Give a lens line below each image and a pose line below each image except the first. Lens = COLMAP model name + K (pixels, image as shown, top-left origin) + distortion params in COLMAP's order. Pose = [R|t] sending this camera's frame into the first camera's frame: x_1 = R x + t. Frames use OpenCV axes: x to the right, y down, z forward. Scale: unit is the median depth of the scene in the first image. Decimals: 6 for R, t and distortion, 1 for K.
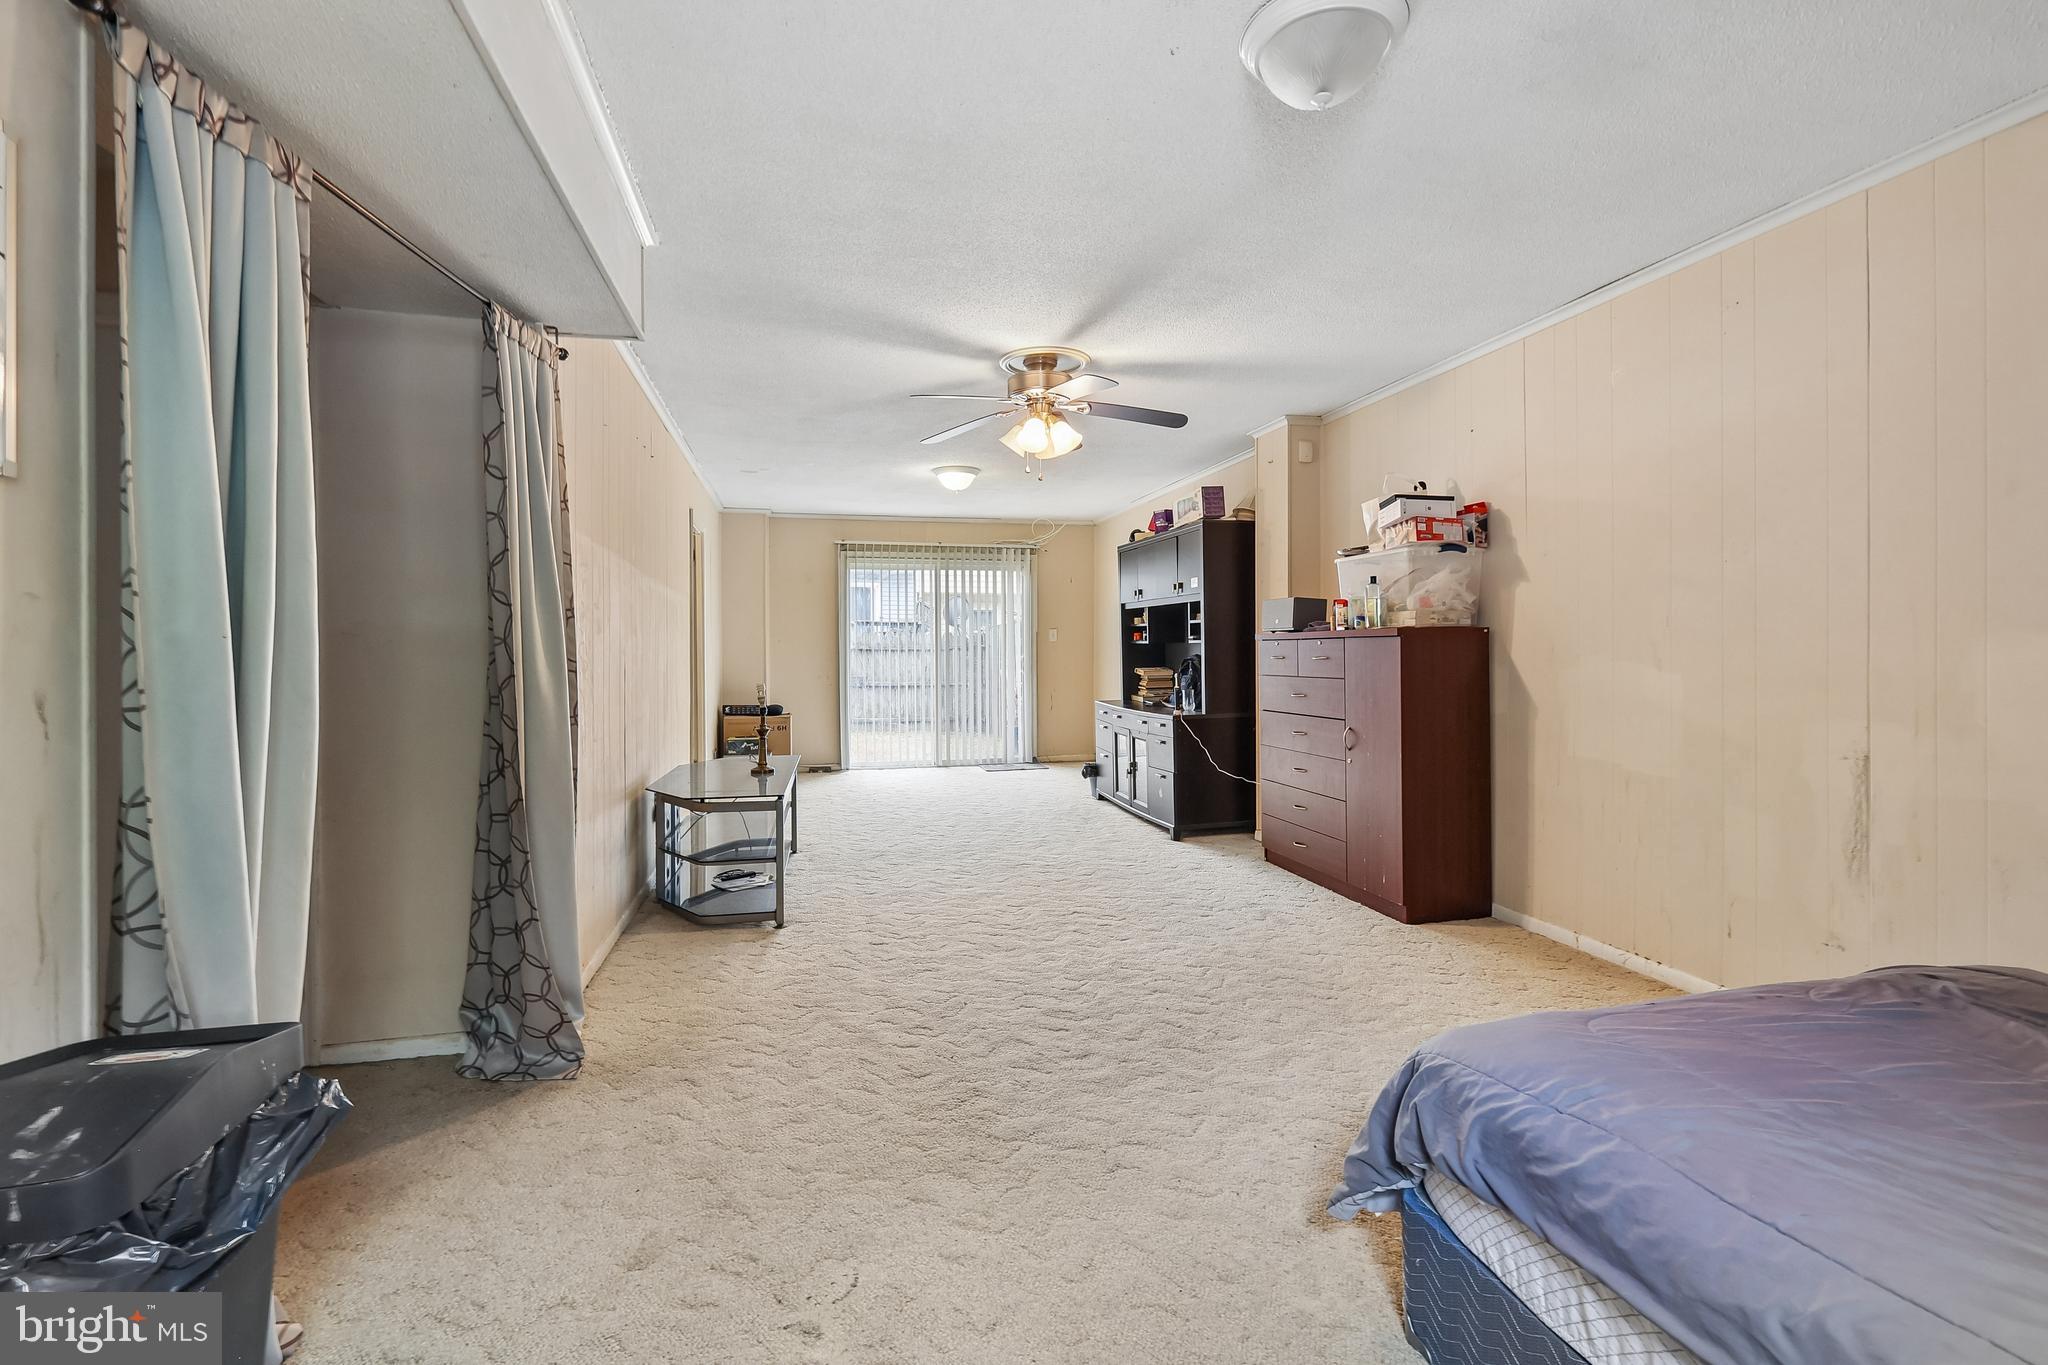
lens RADIAL K [[901.6, 0, 1021.1], [0, 901.6, 670.6], [0, 0, 1]] dist [0.003152, -0.000153]
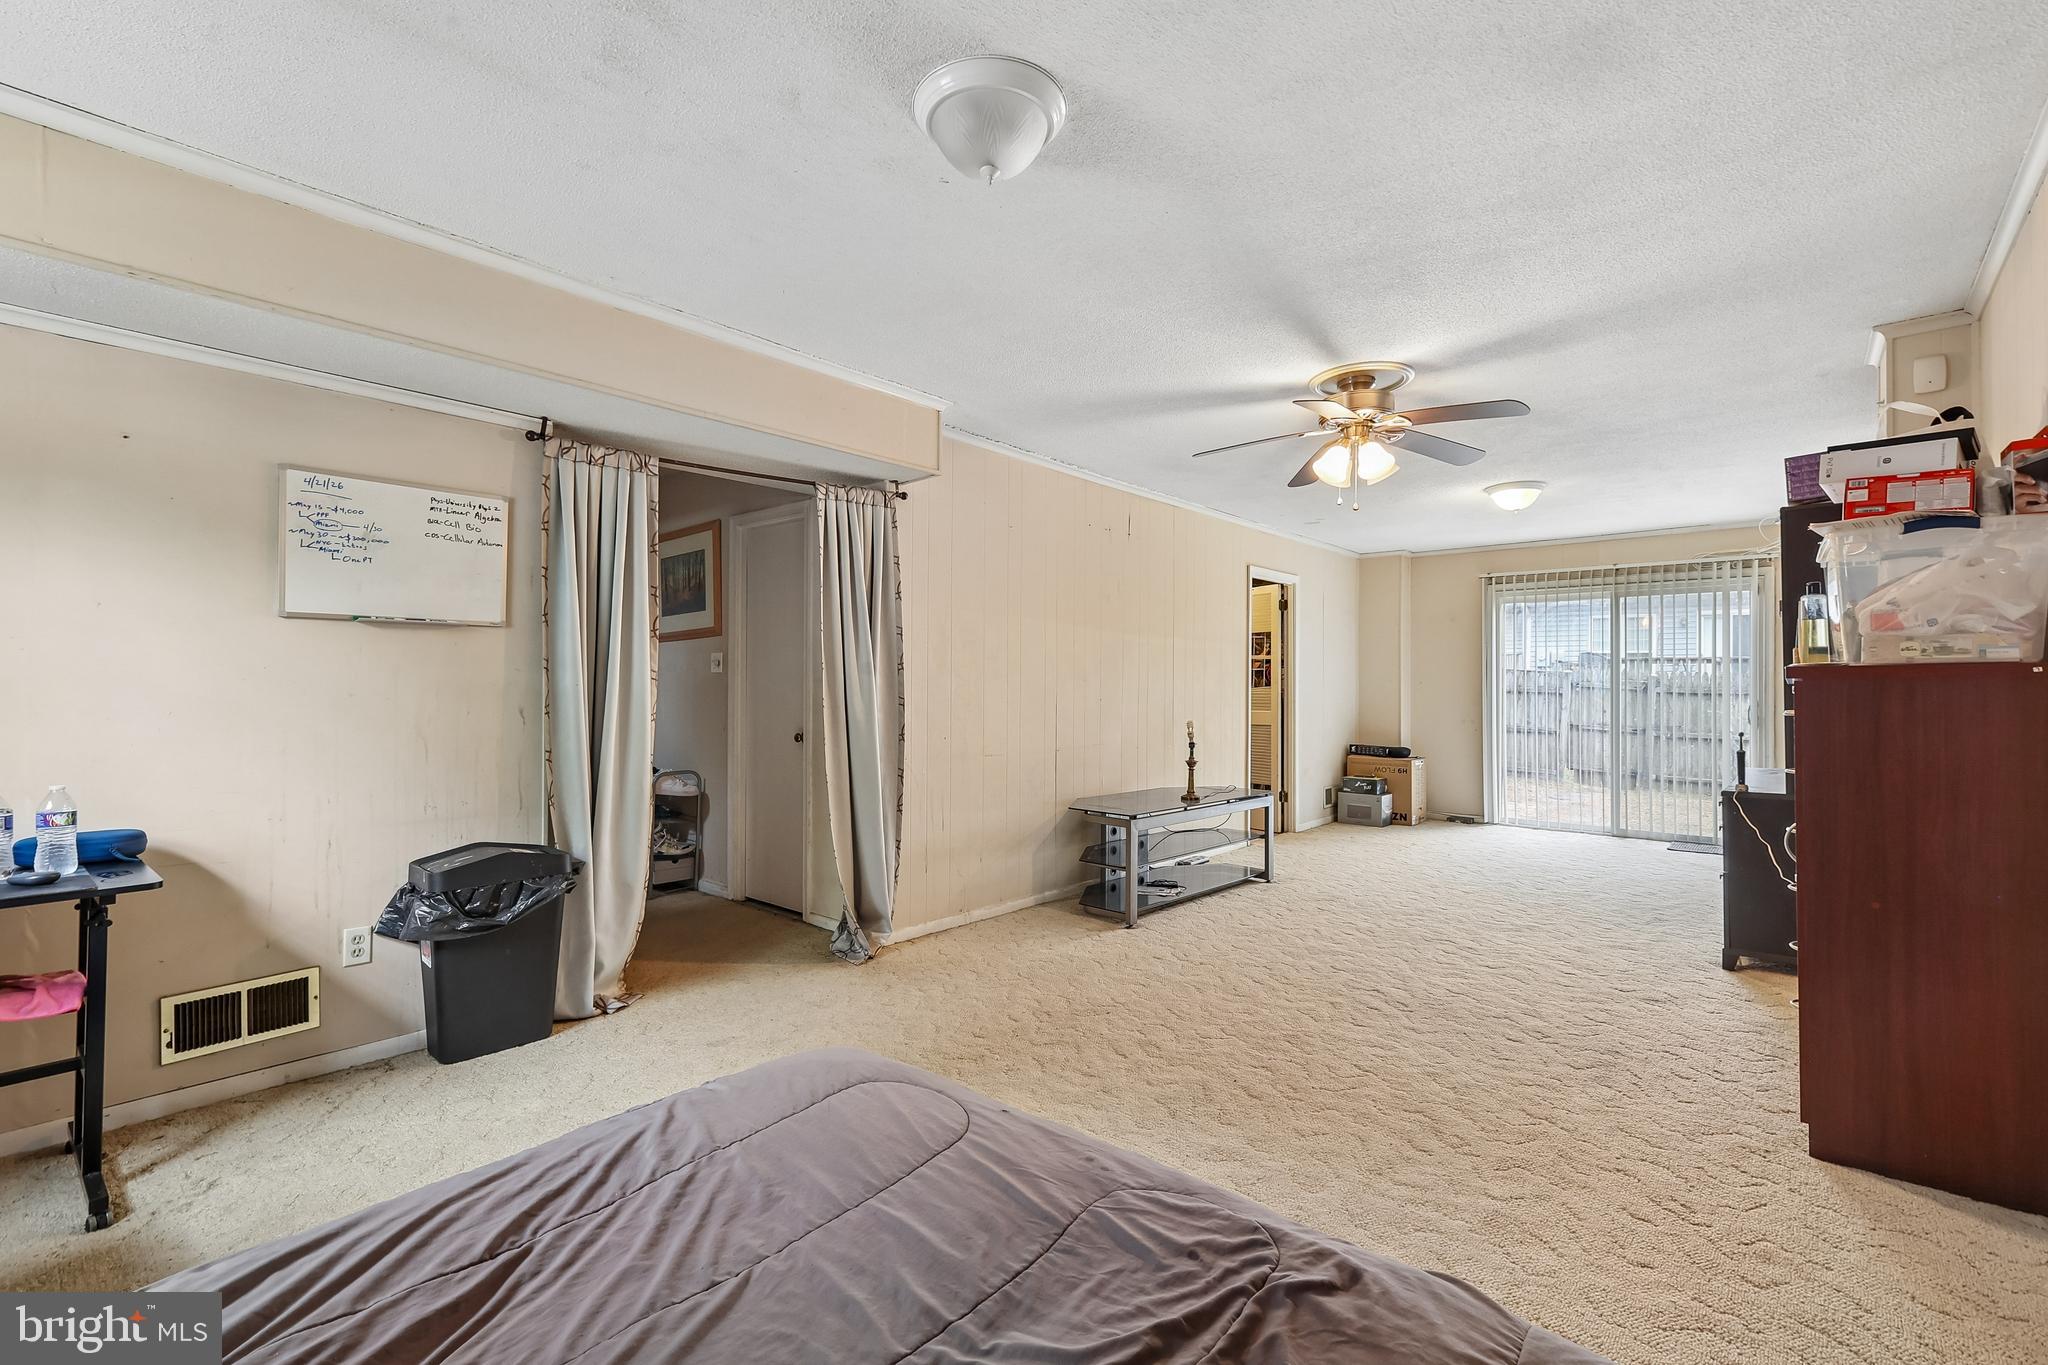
lens RADIAL K [[881.0, 0, 1032.3], [0, 881.0, 691.7], [0, 0, 1]] dist [0.006531, 0.000245]
pose [[0.589273, 0.010287, -0.807868, 0.609149], [-0.027296, 0.999602, -0.007181, -0.011382], [0.807473, 0.026283, 0.589319, 0.224633]]
